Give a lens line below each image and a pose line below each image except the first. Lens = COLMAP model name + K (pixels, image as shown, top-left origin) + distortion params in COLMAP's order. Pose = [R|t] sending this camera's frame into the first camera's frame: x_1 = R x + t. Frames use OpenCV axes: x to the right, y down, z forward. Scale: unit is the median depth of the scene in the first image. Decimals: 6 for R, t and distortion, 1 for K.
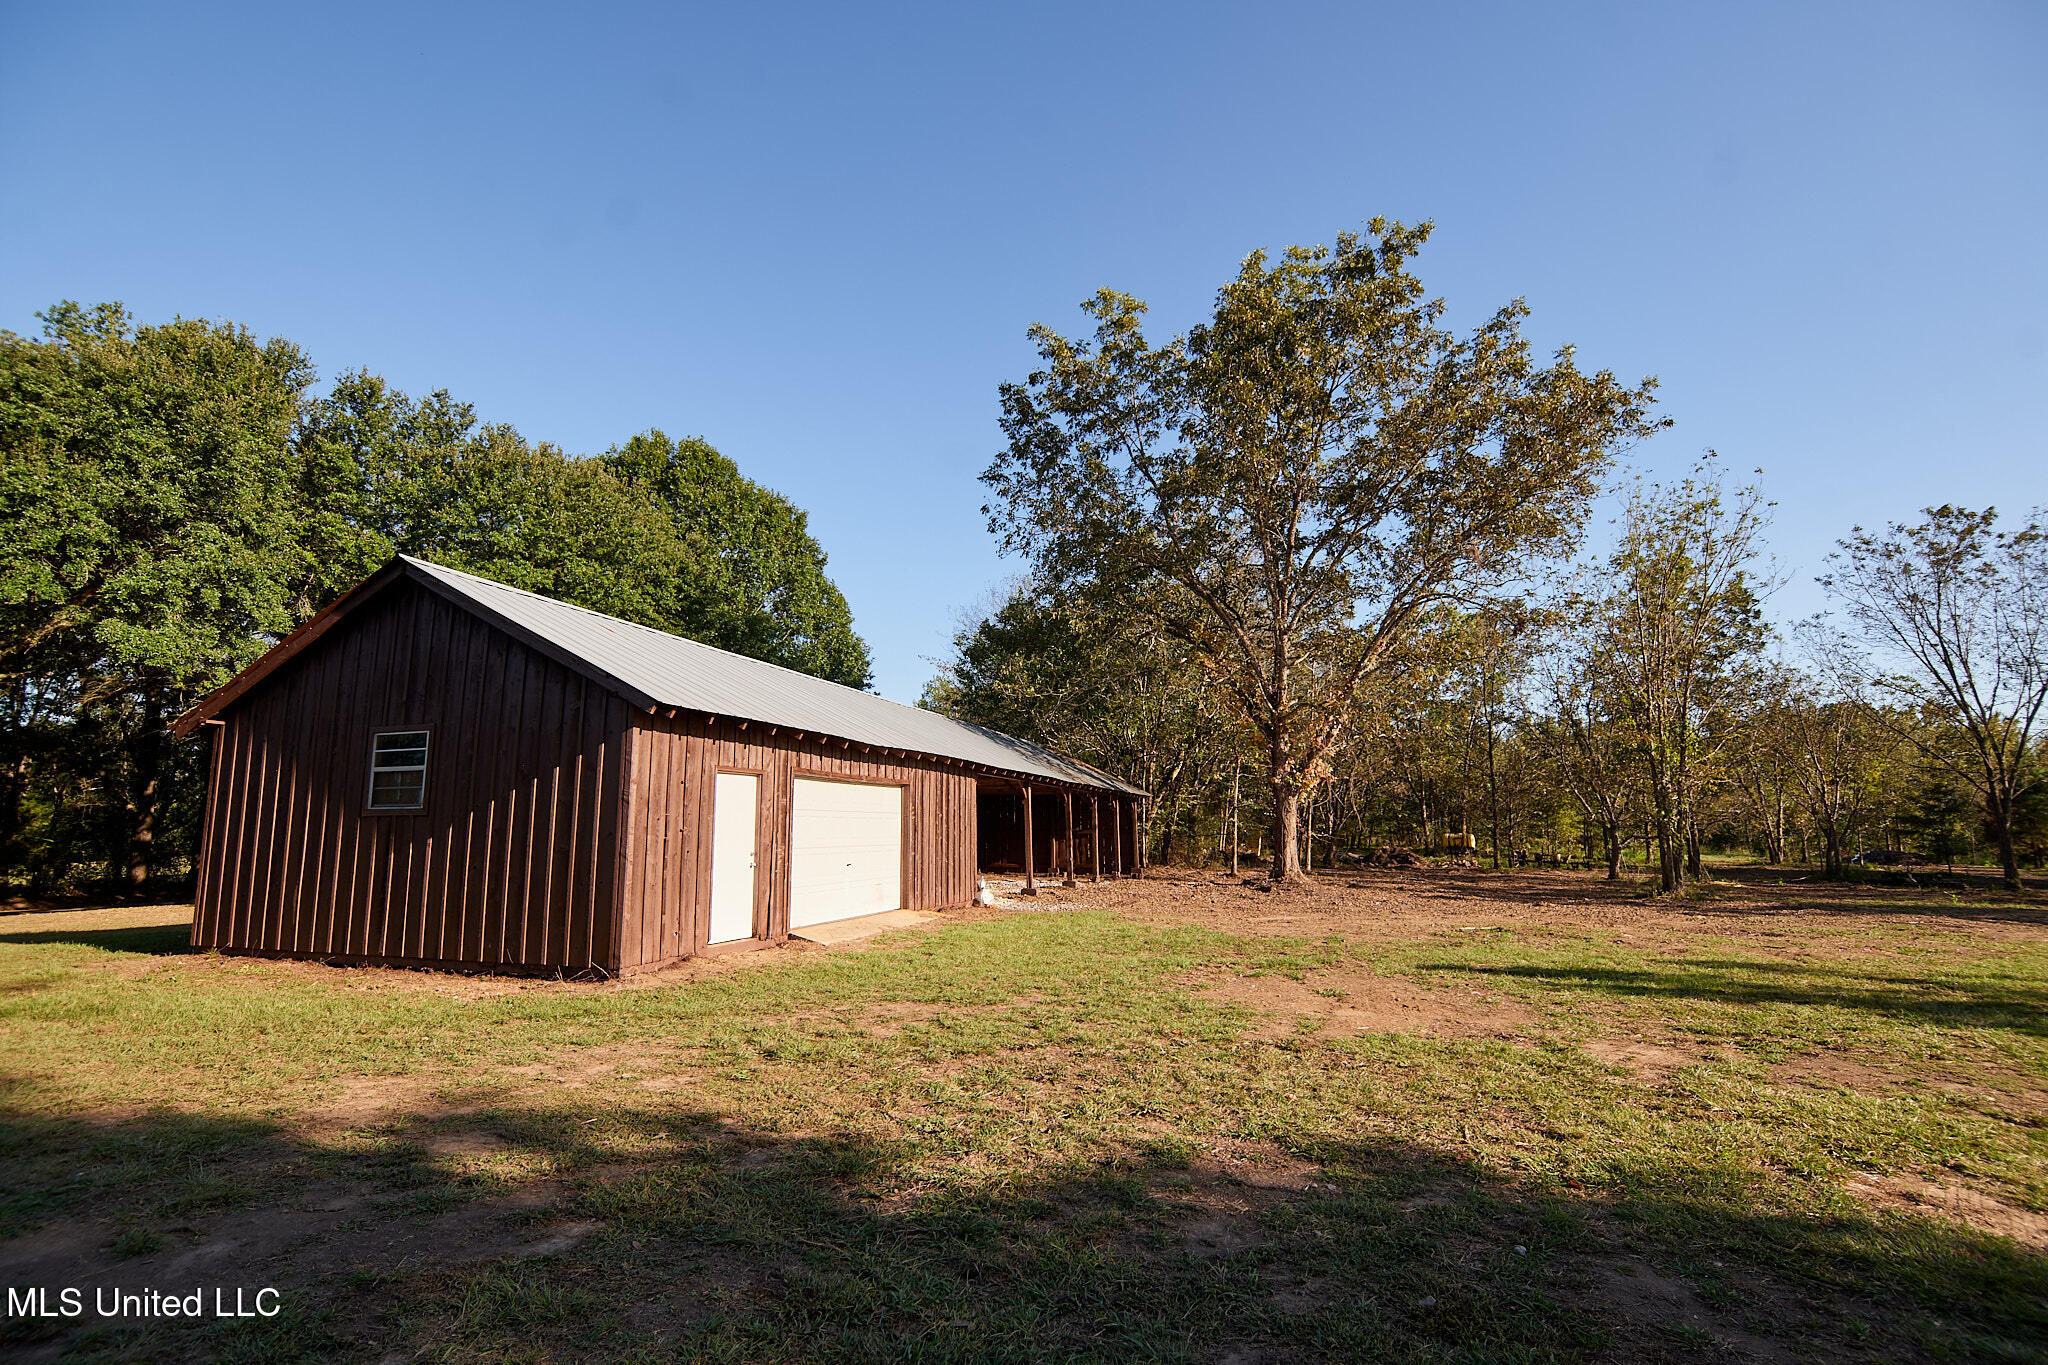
lens RADIAL K [[952.3, 0, 999.2], [0, 952.3, 704.8], [0, 0, 1]] dist [-0.009374, -0.000366]
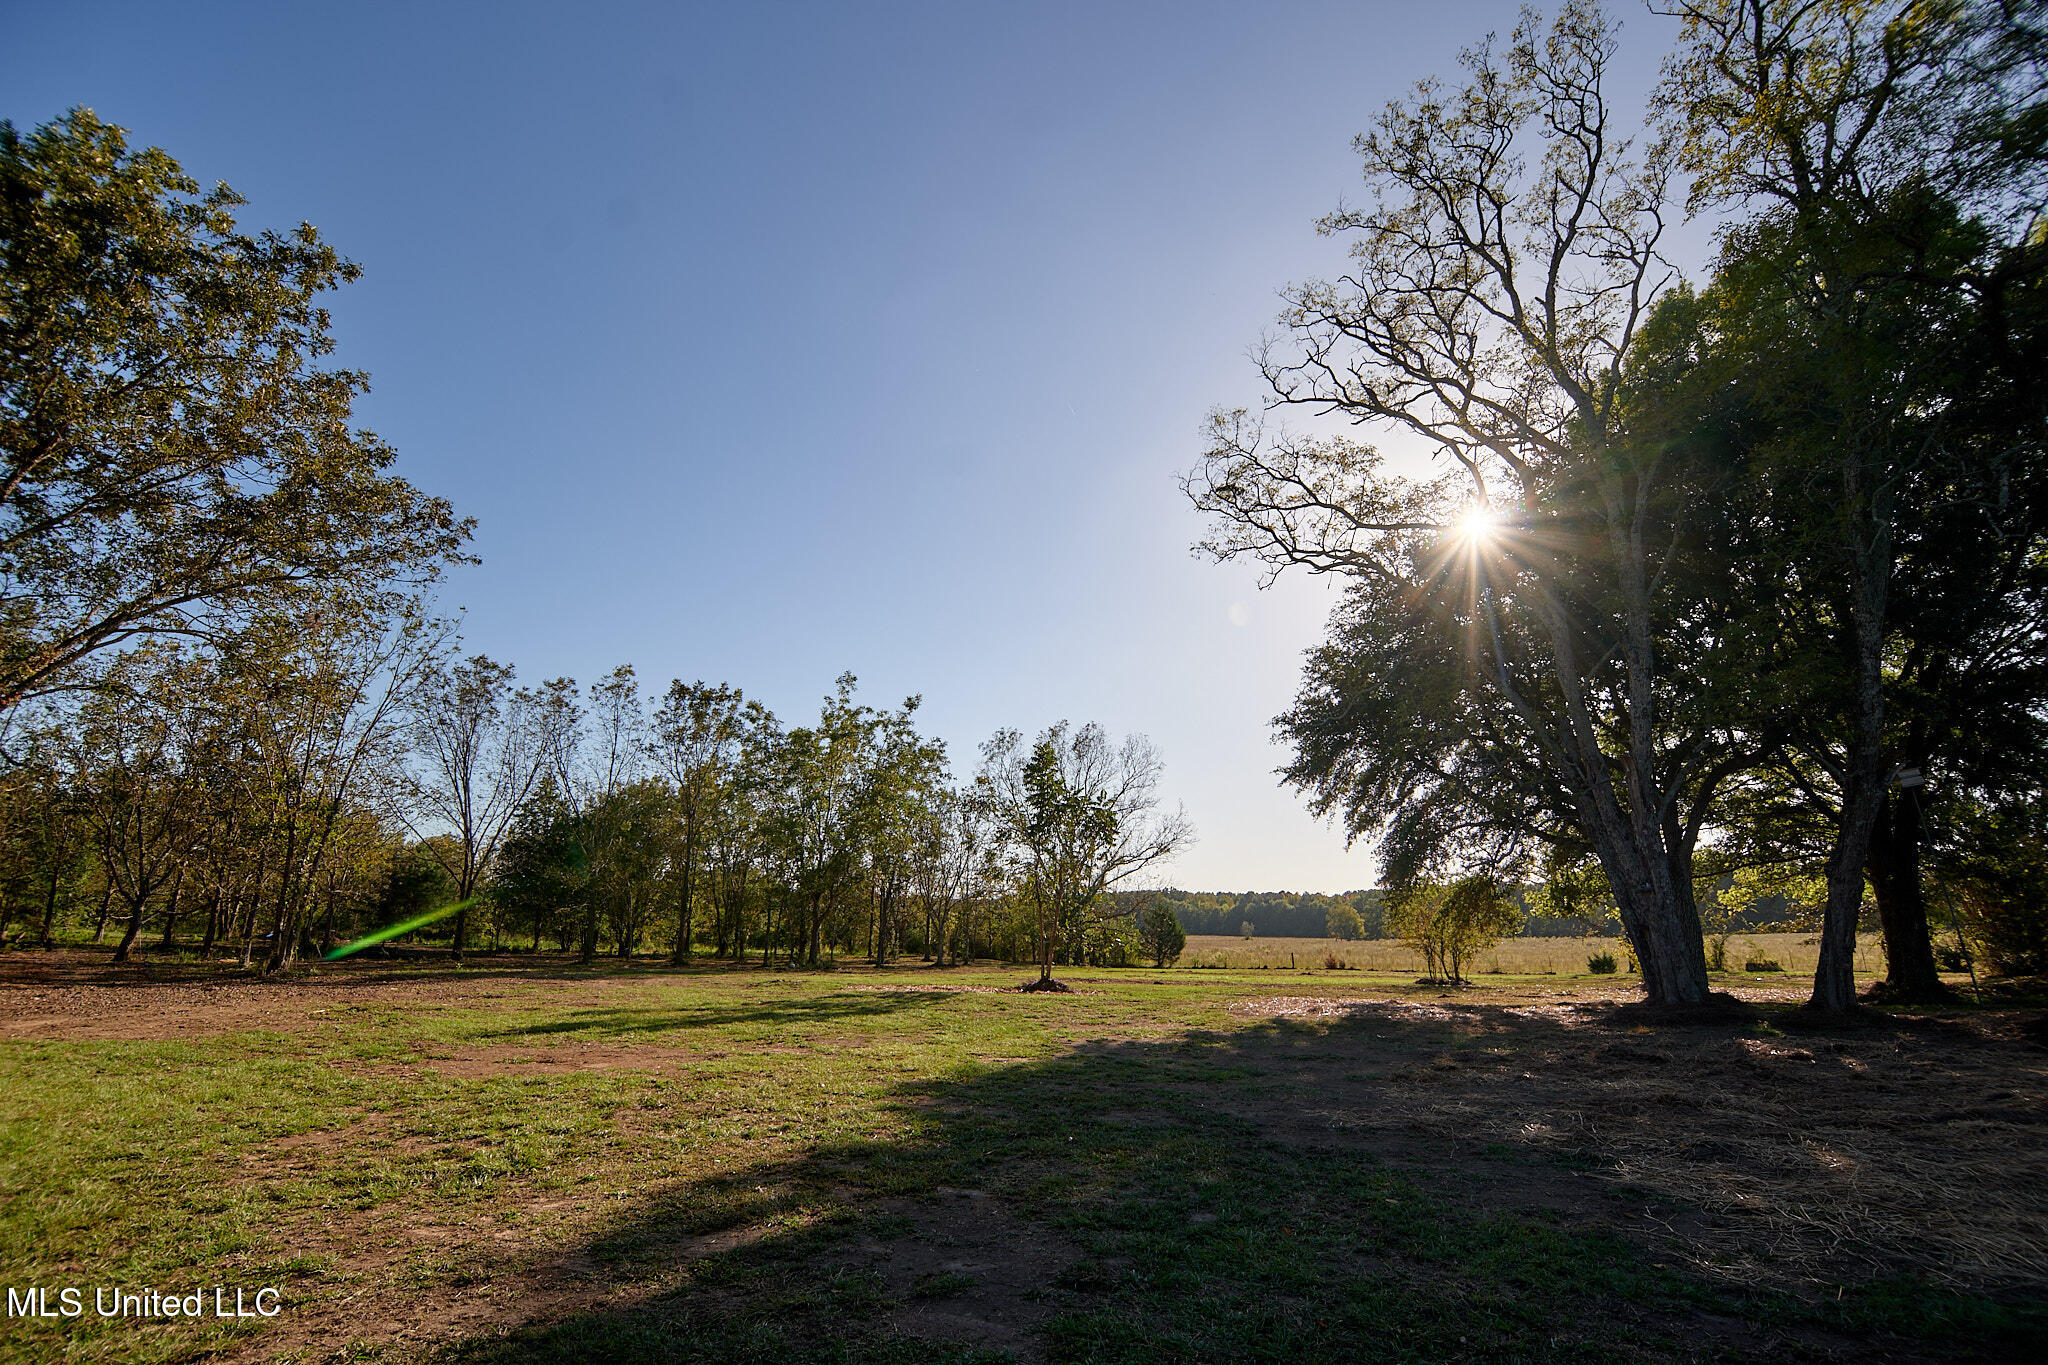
lens RADIAL K [[952.3, 0, 999.2], [0, 952.3, 704.8], [0, 0, 1]] dist [-0.009374, -0.000366]
pose [[0.123305, 0.222617, 0.967077, -0.674542], [-0.165901, 0.965423, -0.201084, 0.019107], [-0.978403, -0.135644, 0.155974, 0.279325]]
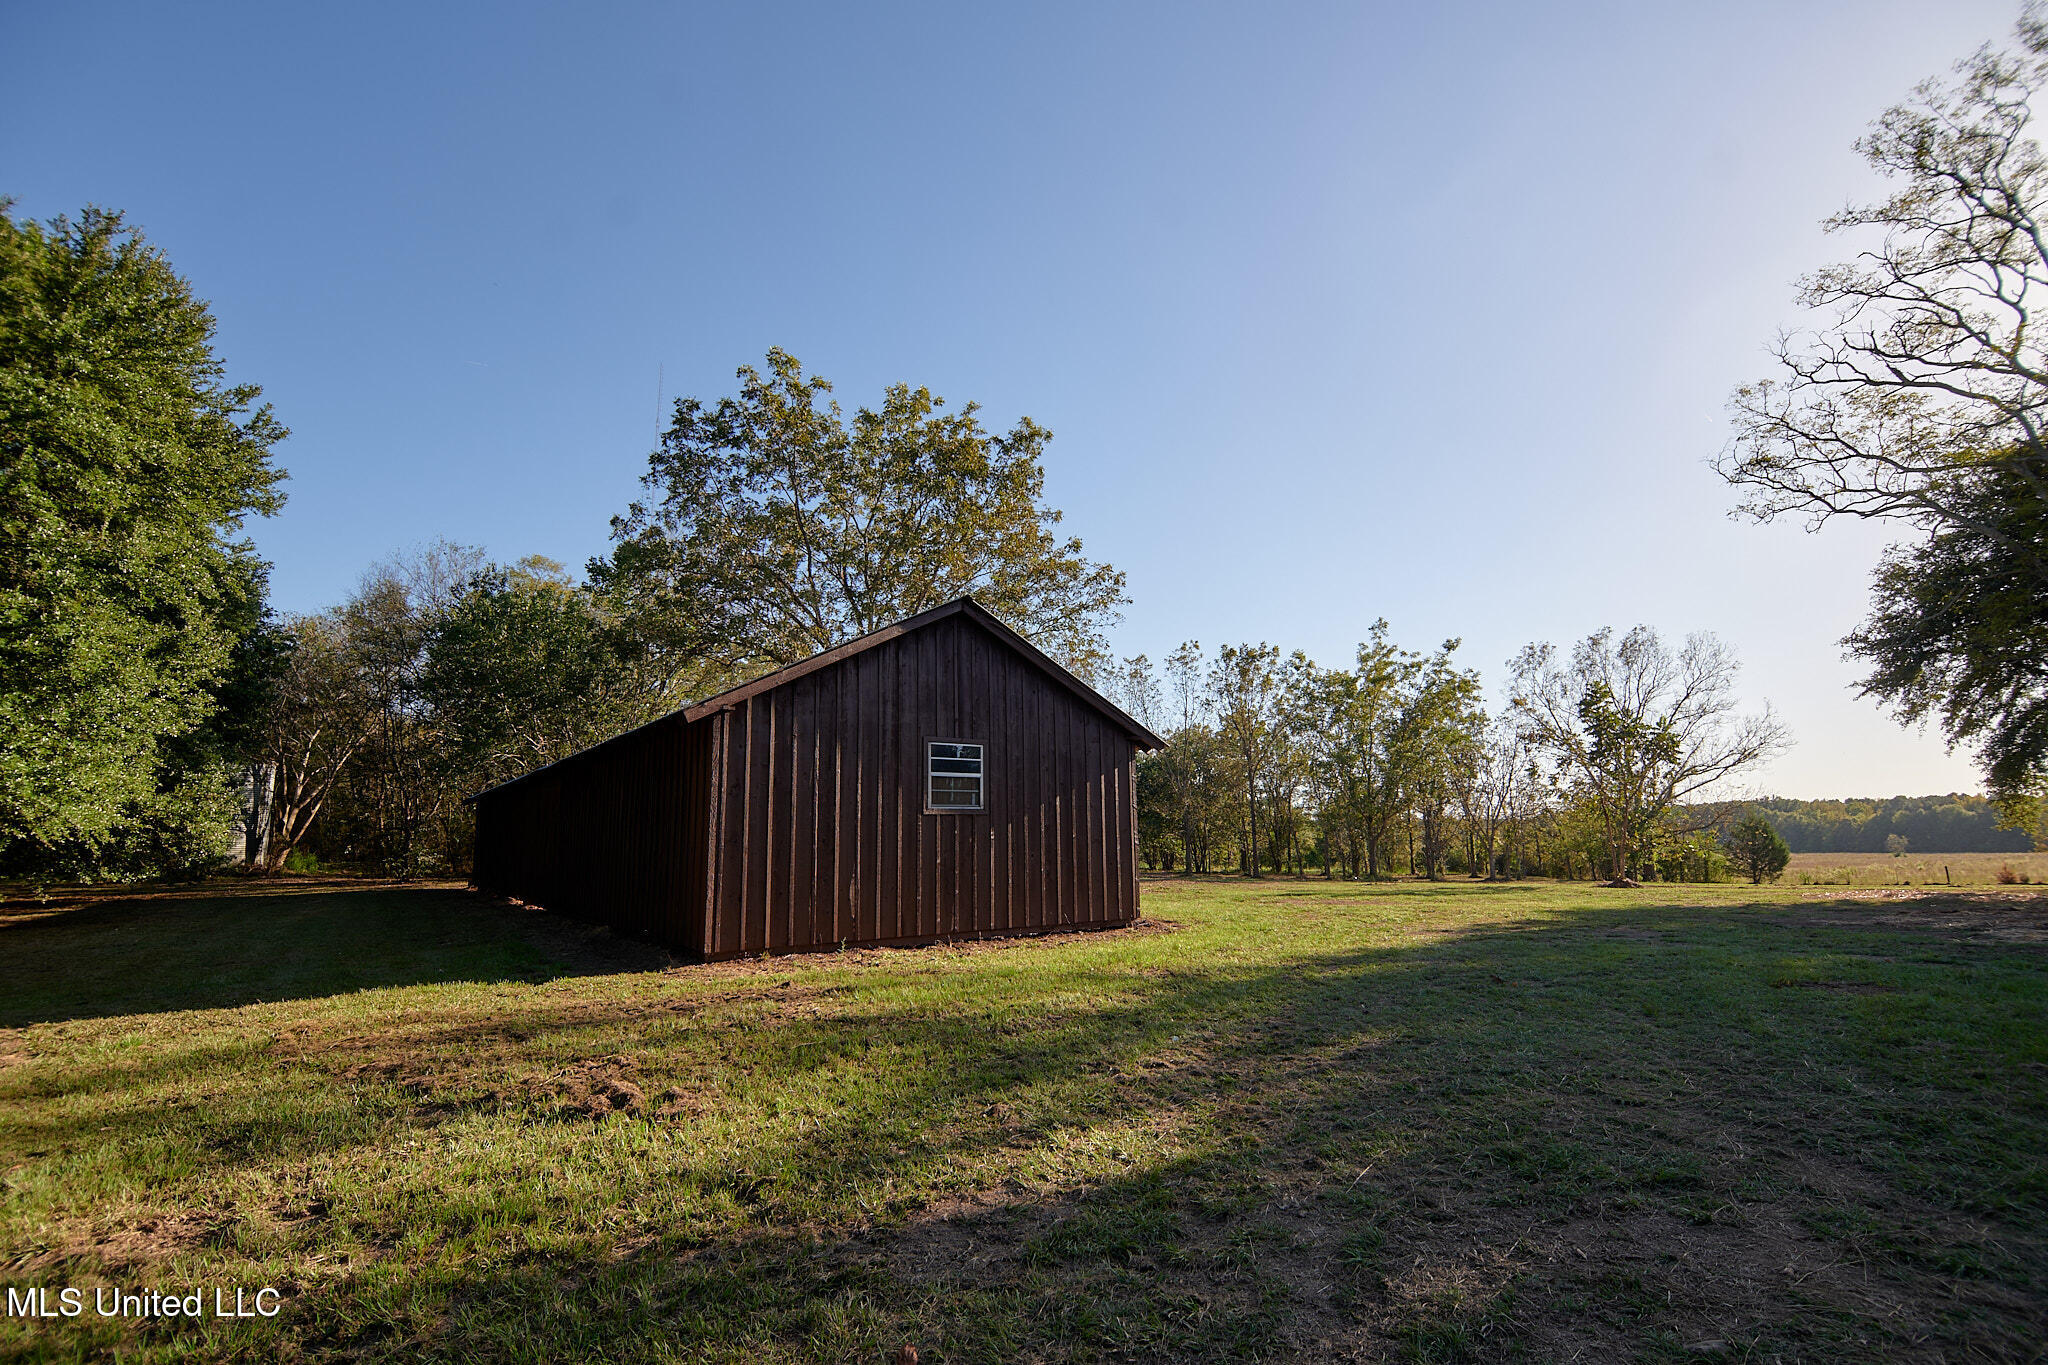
lens RADIAL K [[899.7, 0, 1019.1], [0, 899.7, 700.4], [0, 0, 1]] dist [-0.022750, -0.000751]
pose [[0.604980, 0.123965, 0.786531, -1.430671], [-0.117998, 0.990857, -0.065407, 0.037817], [-0.787449, -0.053239, 0.614077, 0.253436]]
